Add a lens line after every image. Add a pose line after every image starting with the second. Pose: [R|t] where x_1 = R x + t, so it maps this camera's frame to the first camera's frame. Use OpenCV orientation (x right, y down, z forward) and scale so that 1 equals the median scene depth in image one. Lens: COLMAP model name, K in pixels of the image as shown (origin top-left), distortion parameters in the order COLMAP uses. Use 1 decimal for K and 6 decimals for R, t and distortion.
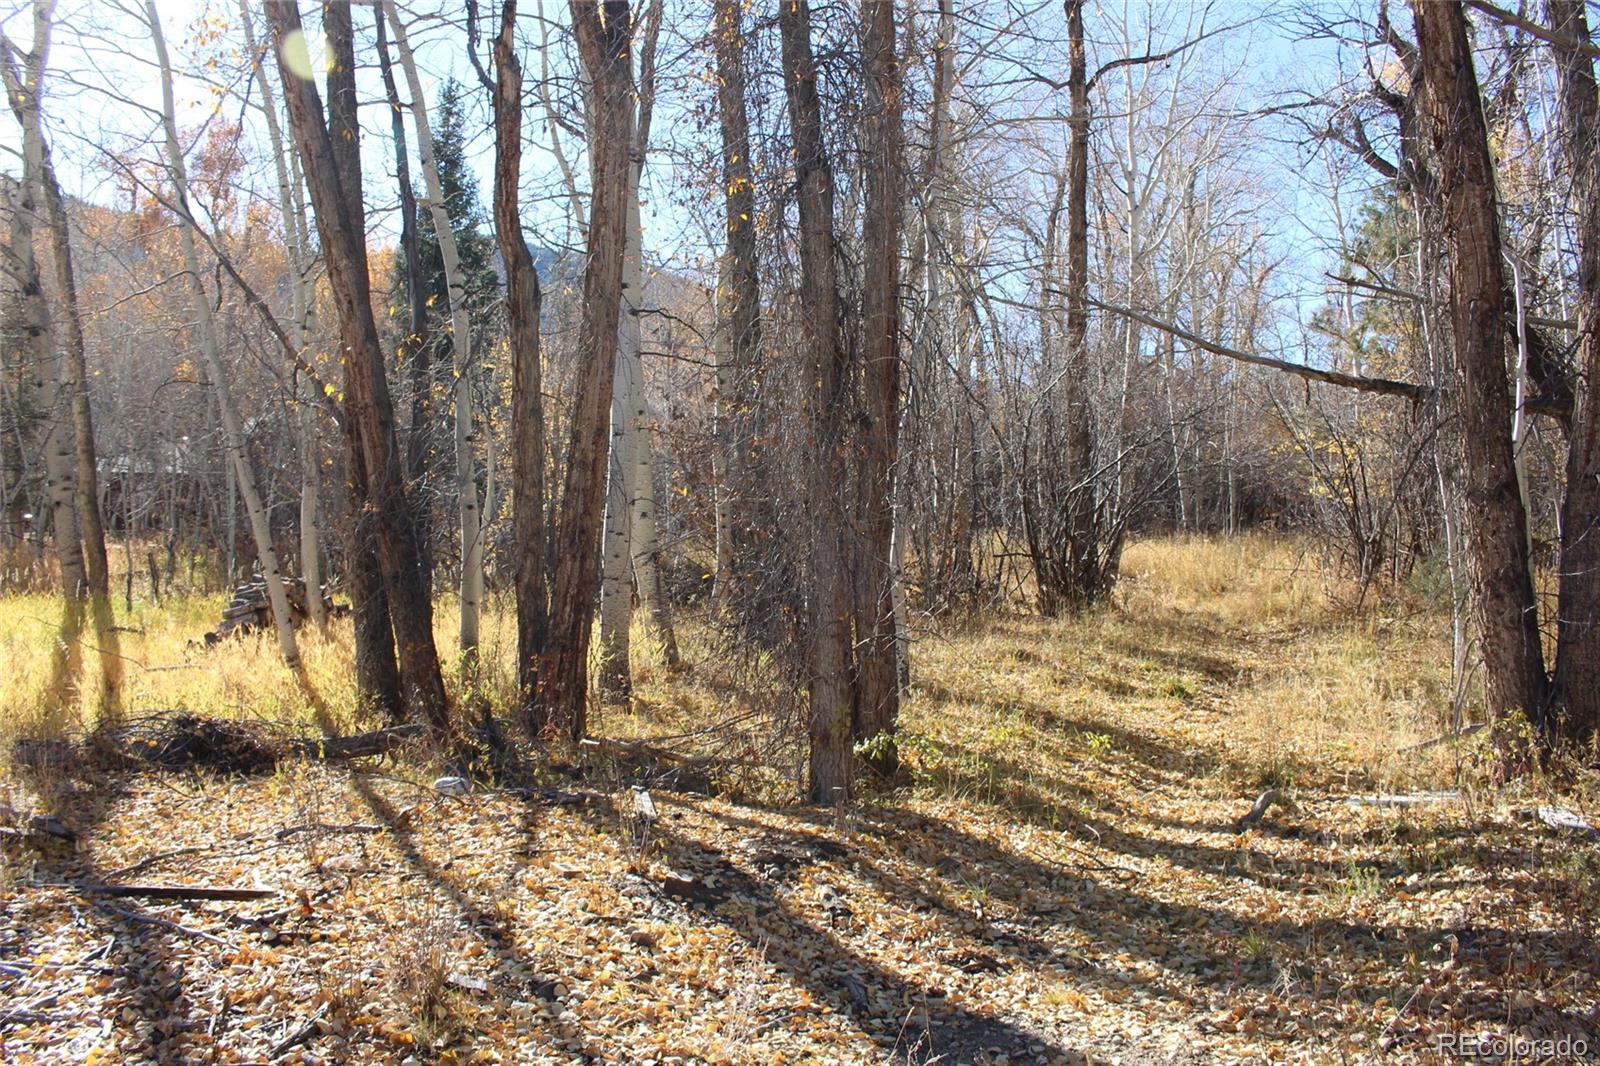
lens RADIAL K [[1333.2, 0, 800.0], [0, 1333.2, 524.0], [0, 0, 1]] dist [-0.154449, 0.138196]
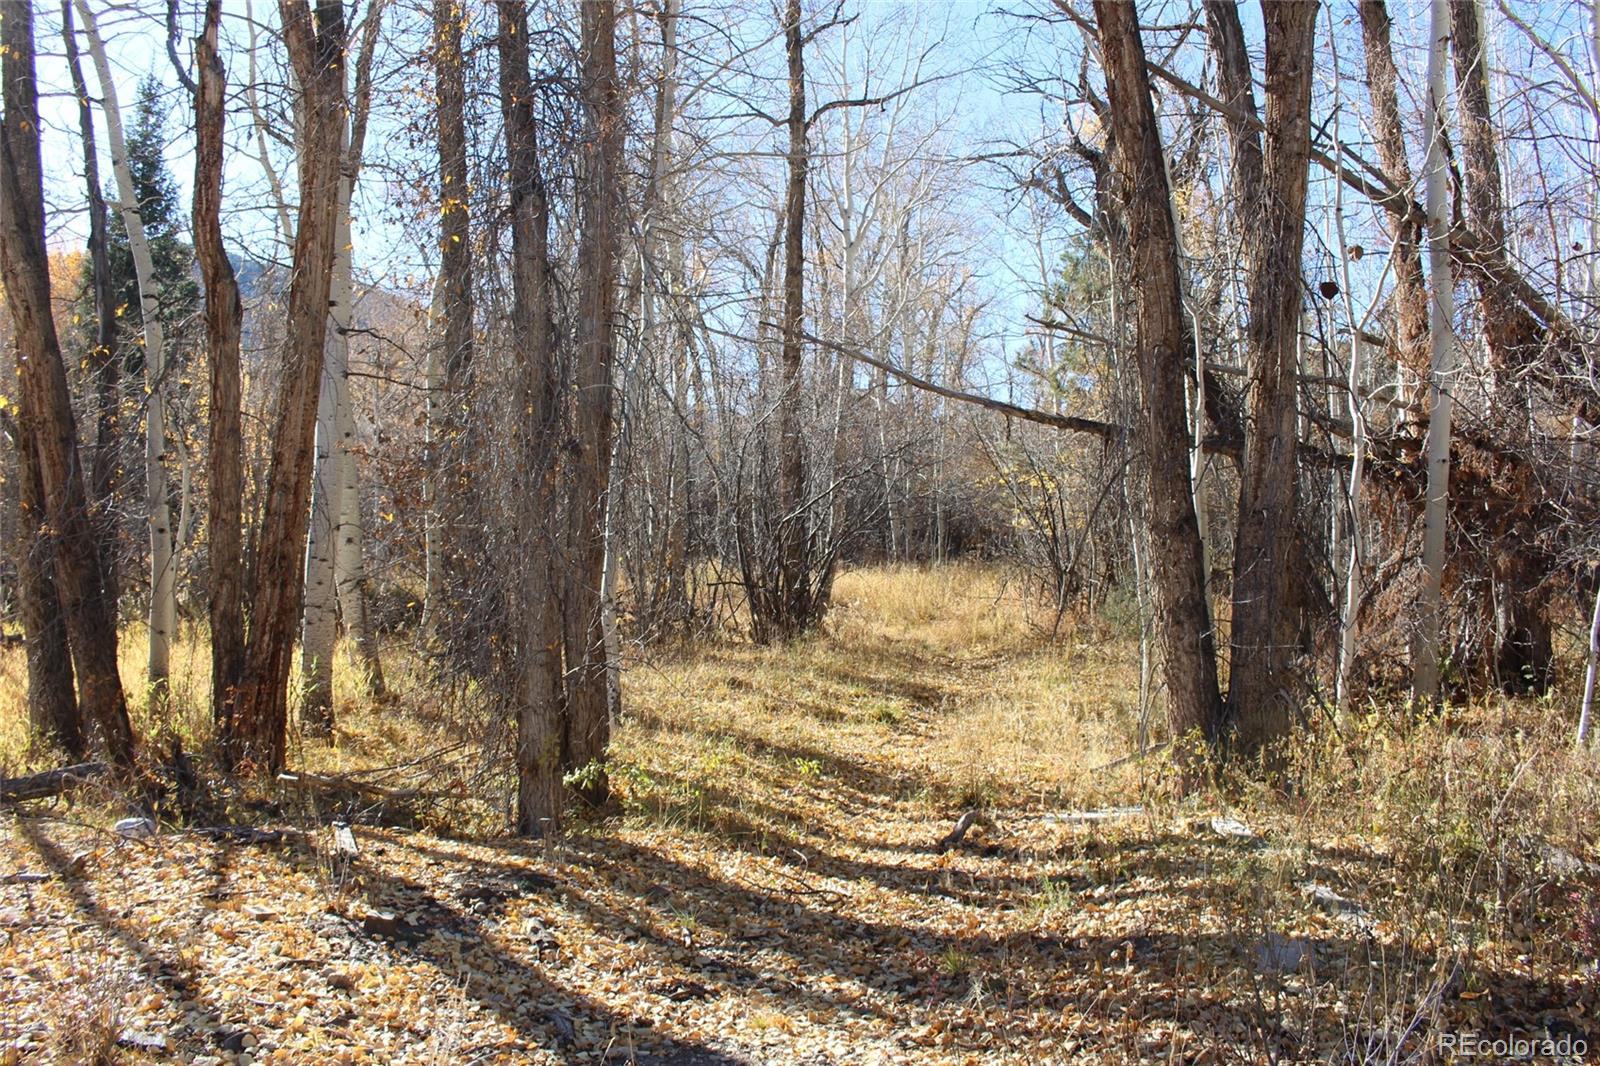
lens RADIAL K [[1333.2, 0, 800.0], [0, 1333.2, 524.0], [0, 0, 1]] dist [-0.154449, 0.138196]
pose [[0.977599, 0.010424, 0.210218, 0.003640], [-0.005981, 0.999745, -0.021761, -0.000171], [-0.210391, 0.020016, 0.977412, -0.002045]]
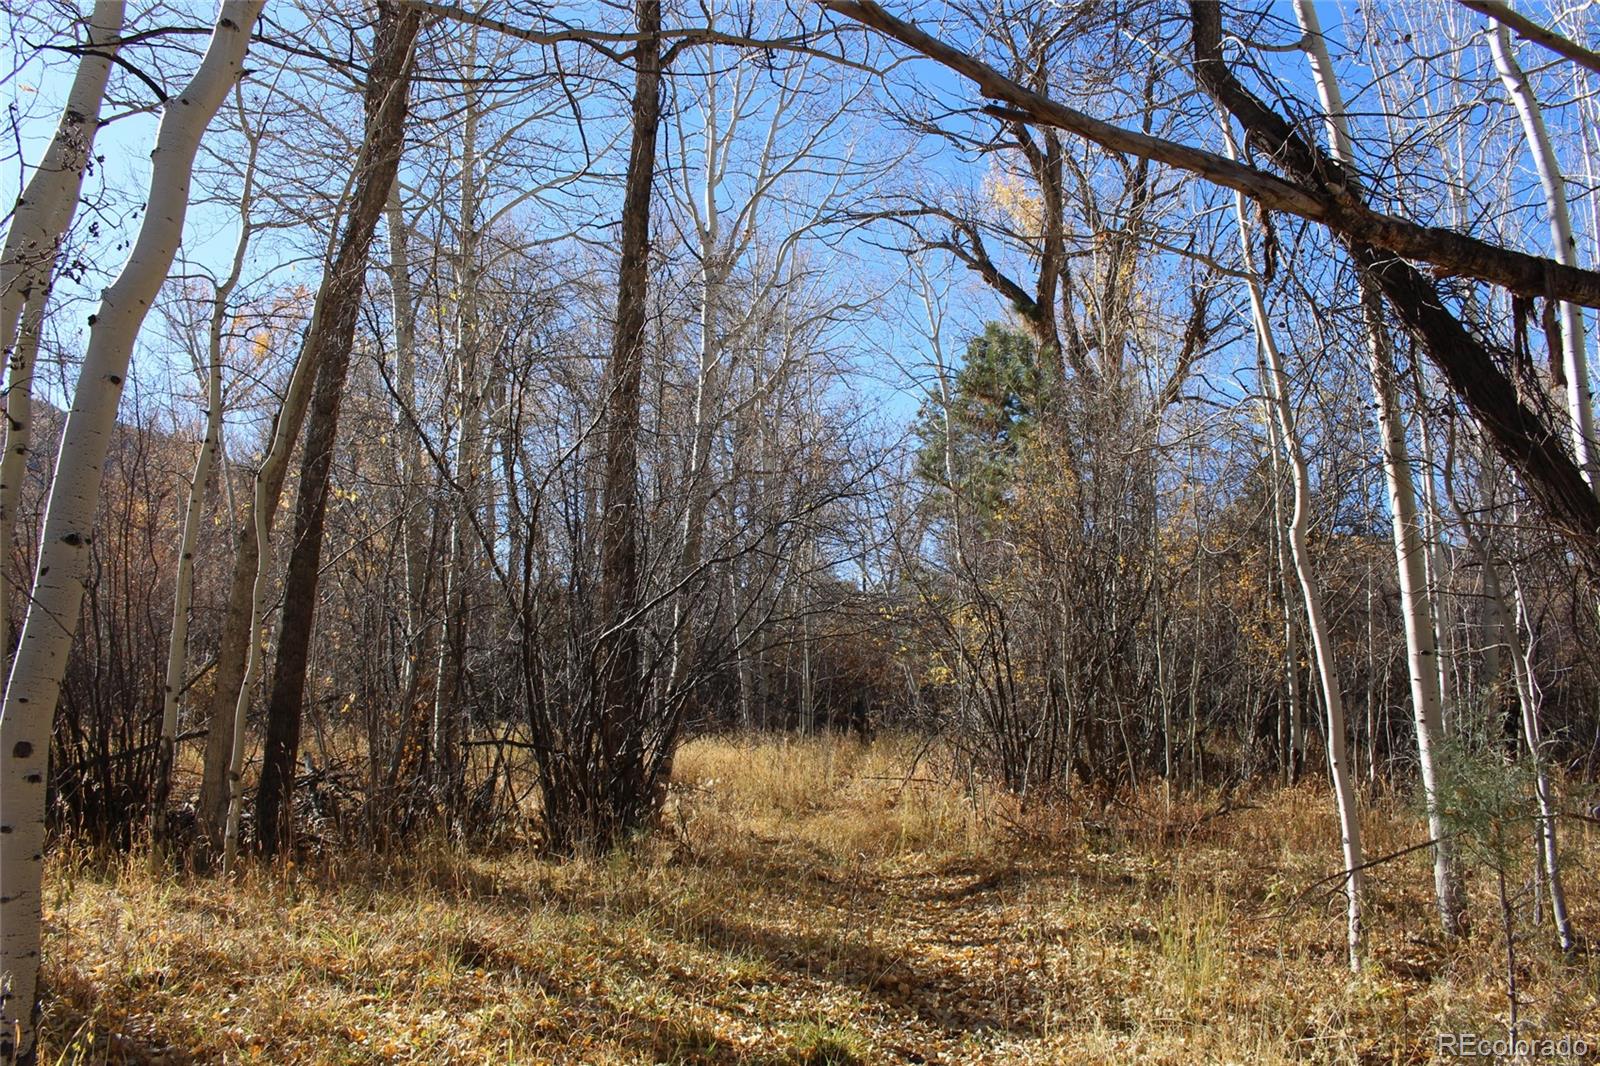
lens RADIAL K [[1333.2, 0, 800.0], [0, 1333.2, 524.0], [0, 0, 1]] dist [-0.154449, 0.138196]
pose [[0.942223, 0.071826, 0.327195, 0.169682], [-0.019678, 0.986924, -0.159983, 0.034545], [-0.334407, 0.144301, 0.931316, 0.770474]]
